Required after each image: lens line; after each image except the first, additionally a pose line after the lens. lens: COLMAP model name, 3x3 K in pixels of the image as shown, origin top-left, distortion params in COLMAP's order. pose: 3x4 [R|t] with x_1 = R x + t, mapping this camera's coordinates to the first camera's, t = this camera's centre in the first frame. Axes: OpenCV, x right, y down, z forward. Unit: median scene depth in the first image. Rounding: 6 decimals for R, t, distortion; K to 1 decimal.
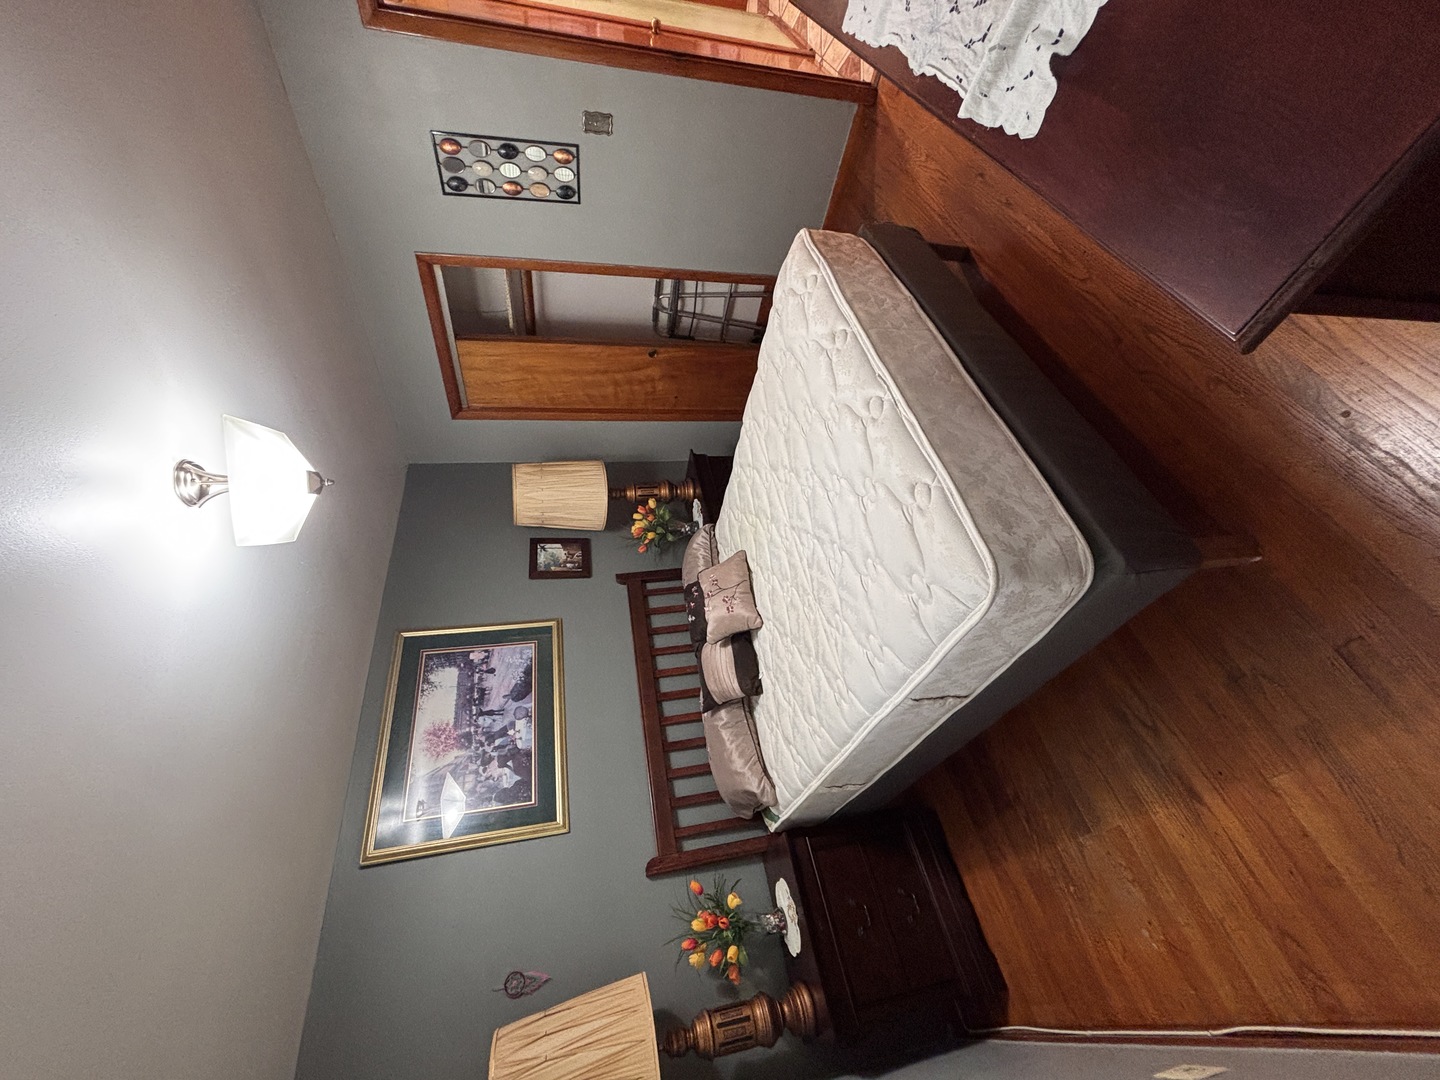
lens RADIAL K [[579.5, 0, 719.2], [0, 579.5, 535.6], [0, 0, 1]] dist [0.000393, 0.002248]
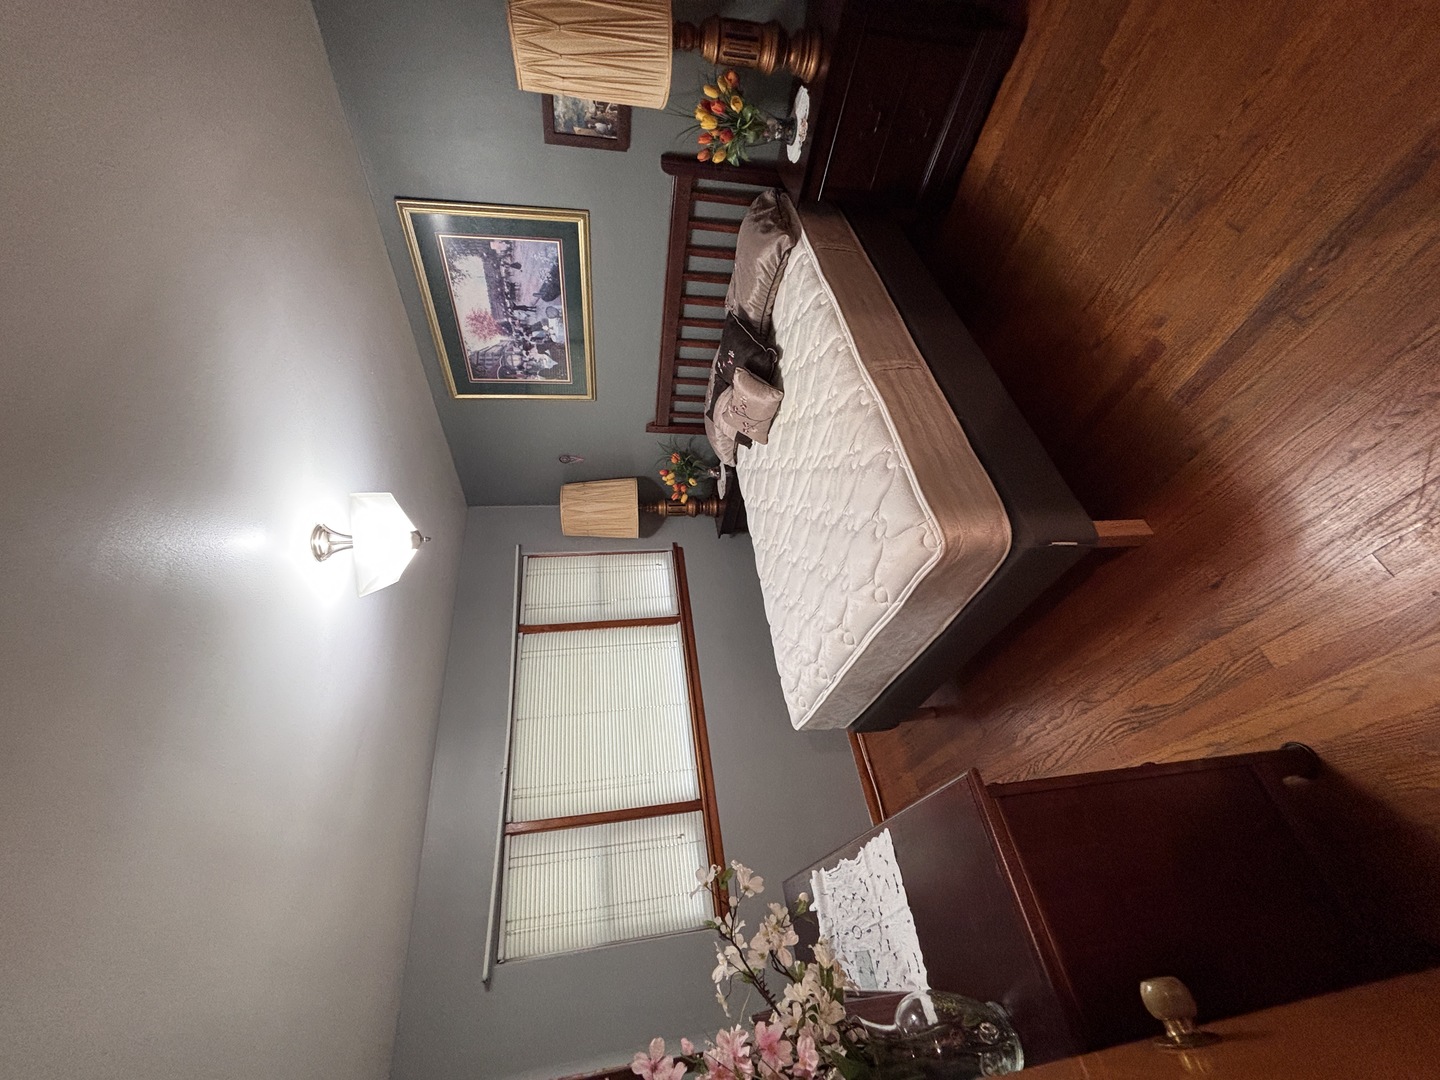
lens RADIAL K [[579.5, 0, 718.9], [0, 579.5, 534.8], [0, 0, 1]] dist [0.000393, 0.002248]
pose [[0.942938, 0.235956, 0.234933, -0.207037], [-0.233517, -0.034343, 0.971746, -0.824519], [0.237357, -0.971157, 0.022716, 0.652201]]
